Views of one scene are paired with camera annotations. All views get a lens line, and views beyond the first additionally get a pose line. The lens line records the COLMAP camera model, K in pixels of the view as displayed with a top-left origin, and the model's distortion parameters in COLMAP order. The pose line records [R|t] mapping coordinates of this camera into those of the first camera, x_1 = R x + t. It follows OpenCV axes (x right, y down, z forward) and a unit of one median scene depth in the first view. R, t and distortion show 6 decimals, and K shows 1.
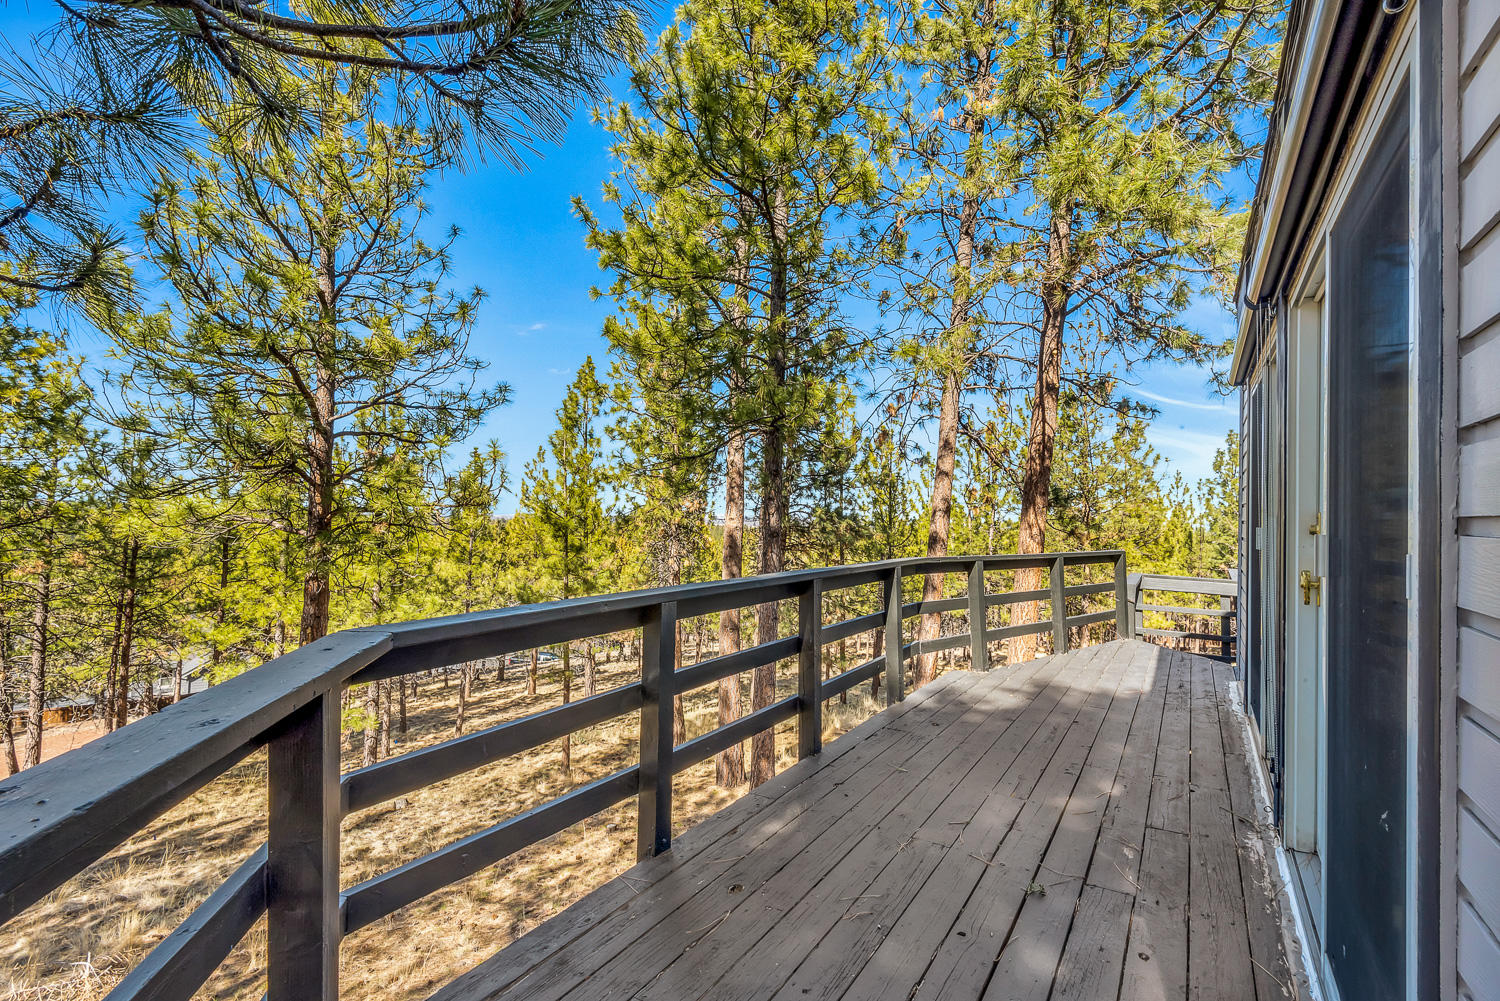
lens RADIAL K [[689.2, 0, 743.1], [0, 689.2, 507.9], [0, 0, 1]] dist [0.002189, -0.000289]
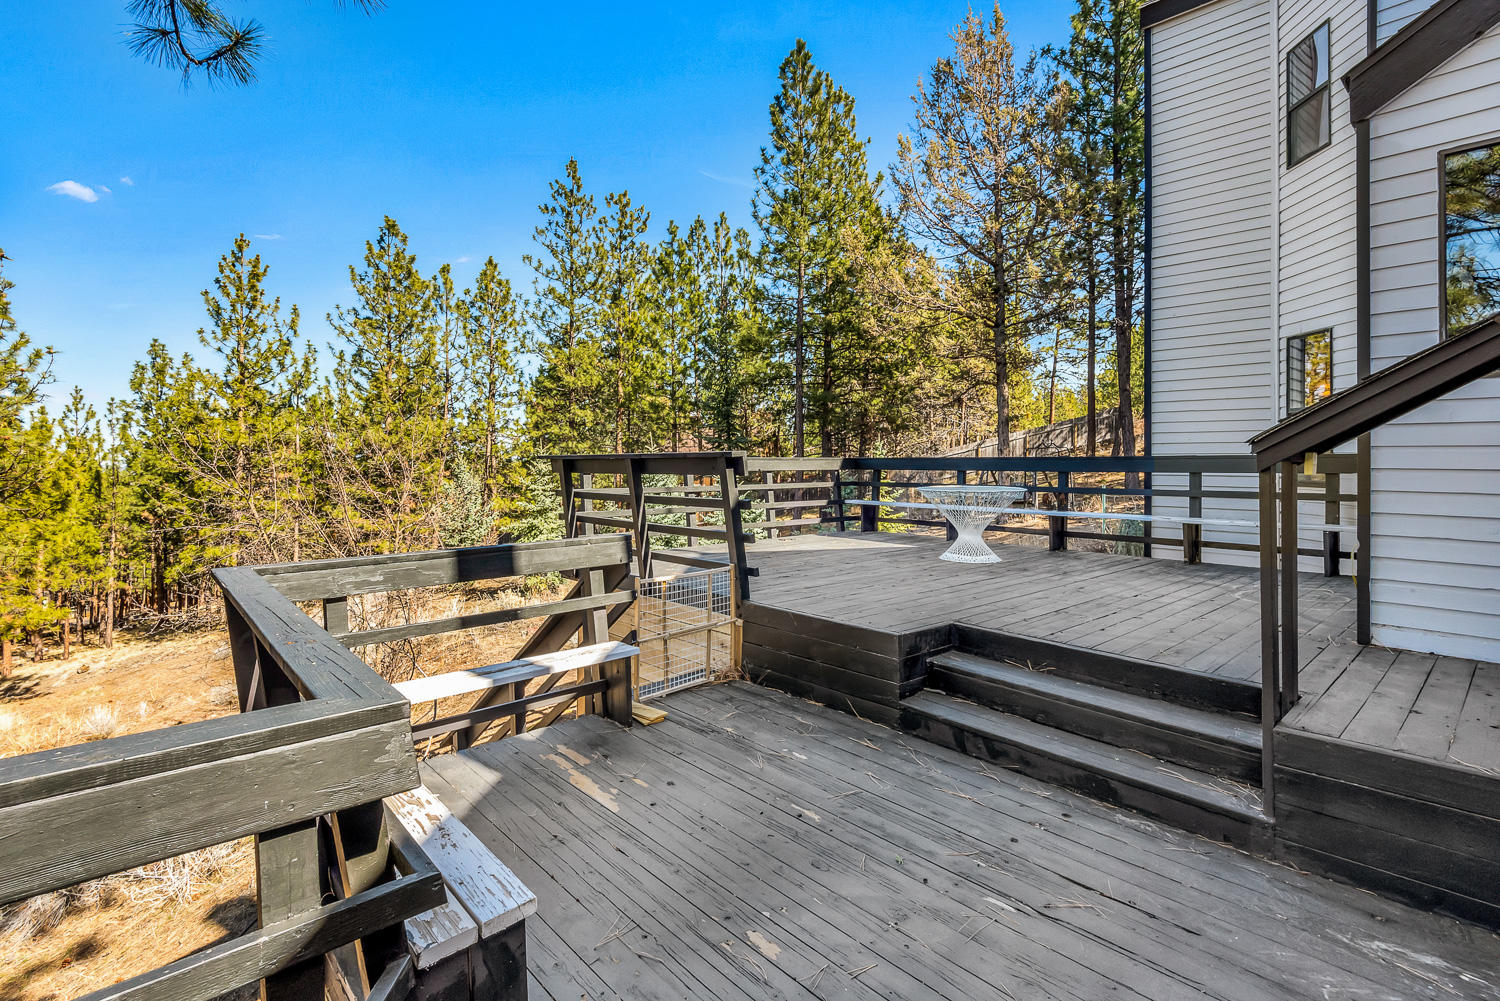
lens RADIAL K [[689.2, 0, 727.6], [0, 689.2, 462.0], [0, 0, 1]] dist [0.002189, -0.000289]
pose [[0.252704, -0.019551, 0.967346, 0.115053], [-0.004754, 0.999759, 0.021448, 0.006493], [-0.967532, -0.010019, 0.252550, 0.178078]]
